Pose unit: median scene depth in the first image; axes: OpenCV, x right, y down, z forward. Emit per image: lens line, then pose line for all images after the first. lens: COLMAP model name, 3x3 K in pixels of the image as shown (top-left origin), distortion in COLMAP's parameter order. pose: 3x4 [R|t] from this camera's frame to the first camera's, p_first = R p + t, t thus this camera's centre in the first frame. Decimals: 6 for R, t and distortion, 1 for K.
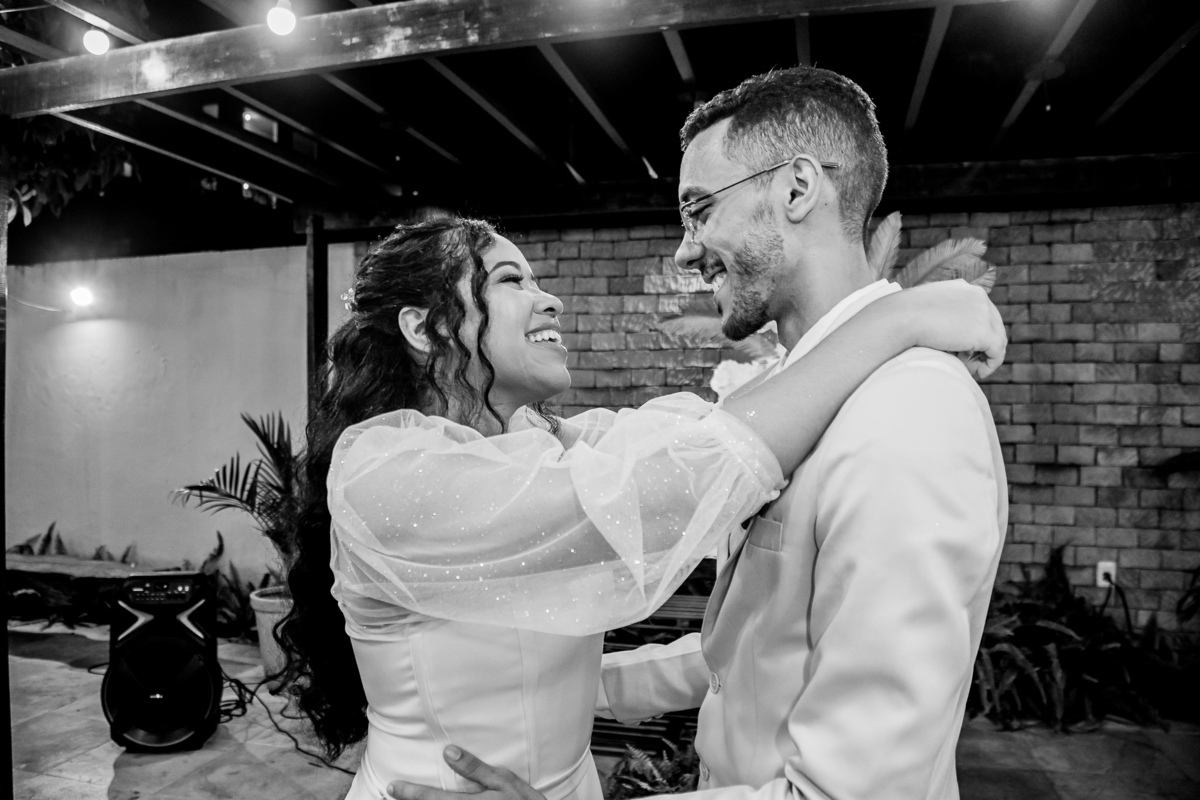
lens RADIAL K [[871.0, 0, 576.7], [0, 871.0, 393.4], [0, 0, 1]] dist [-0.123042, 0.060659]
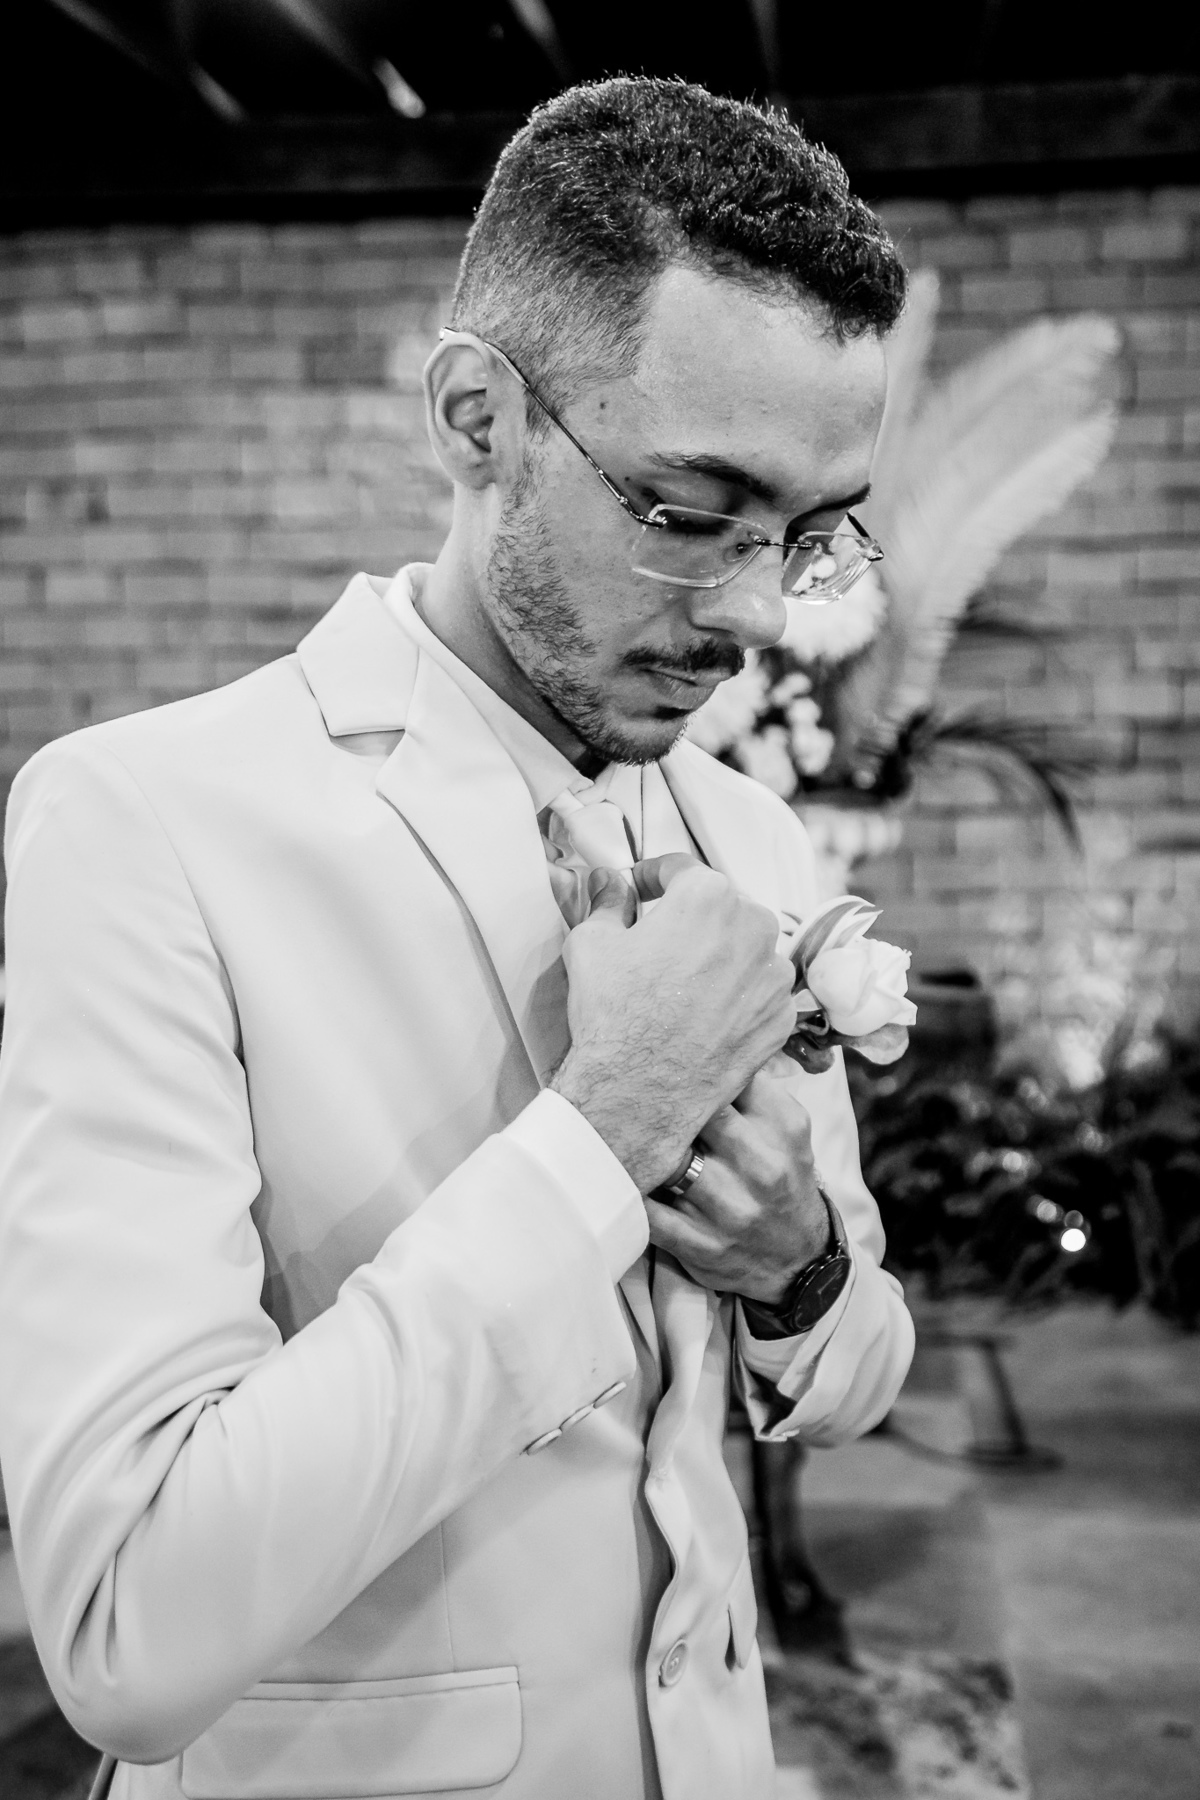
lens RADIAL K [[2339.4, 0, 574.6], [0, 2339.4, 890.6], [0, 0, 1]] dist [0.132131, 0.000000]
pose [[0.987001, -0.039820, 0.155701, -0.026779], [0.016928, 0.989188, 0.145673, -0.042132], [-0.159818, -0.141144, 0.977004, -0.197716]]
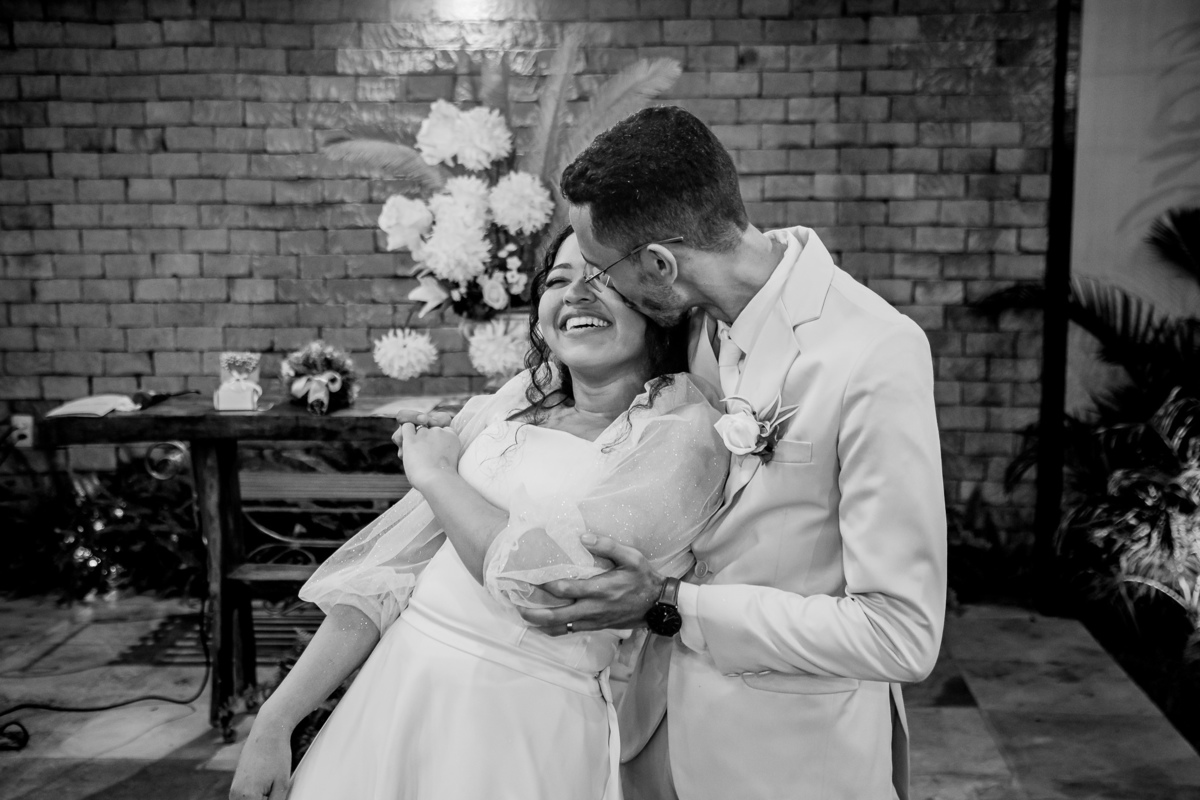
lens RADIAL K [[1559.6, 0, 610.9], [0, 1559.6, 391.8], [0, 0, 1]] dist [0.132131, 0.000000]
pose [[0.981682, -0.028689, 0.188354, 0.052599], [0.001467, 0.989707, 0.143100, -0.045050], [-0.190520, -0.140203, 0.971620, -0.410243]]
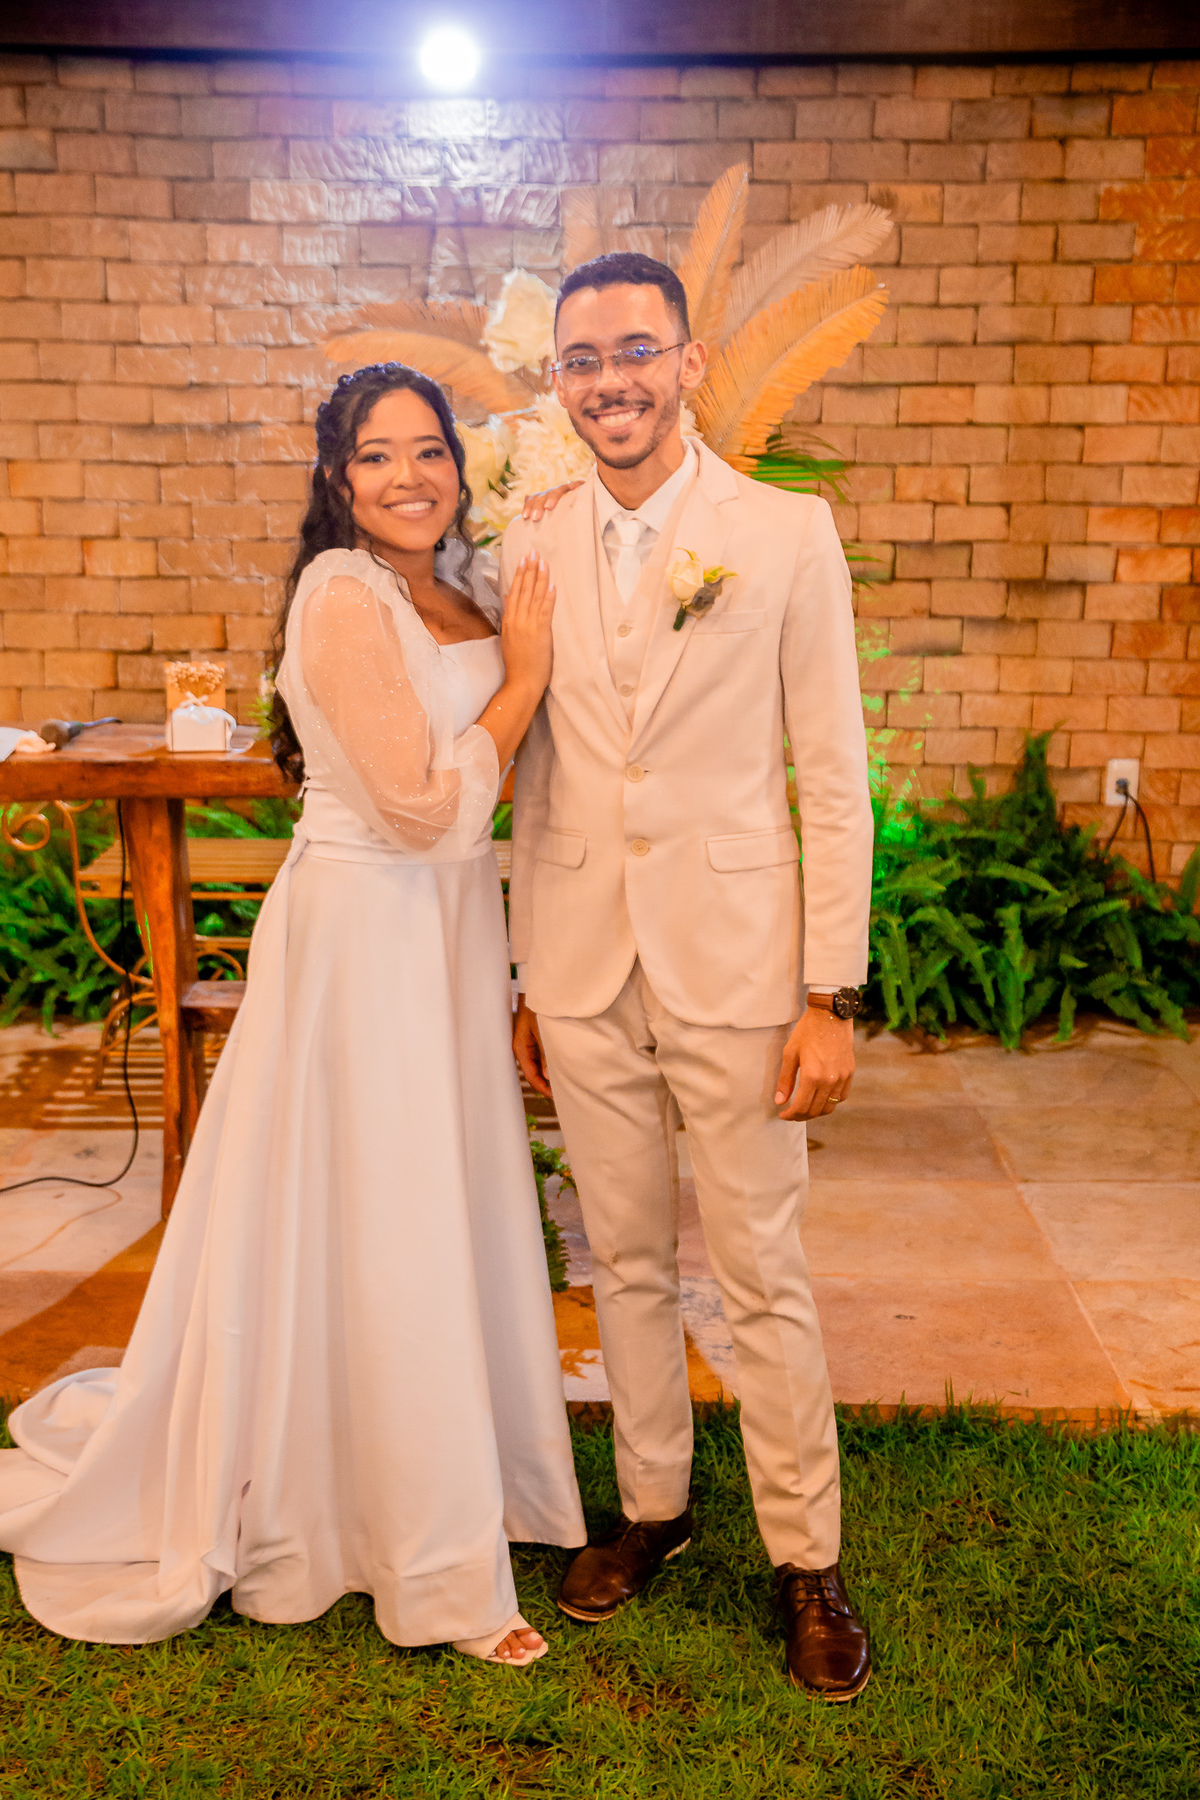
lens RADIAL K [[2233.1, 0, 570.6], [0, 2233.1, 896.1], [0, 0, 1]] dist [0.125521, 0.000000]
pose [[0.967743, -0.049788, 0.246971, -0.086308], [-0.008838, 0.972966, 0.230778, -0.049520], [-0.251784, -0.225516, 0.941141, -0.321246]]
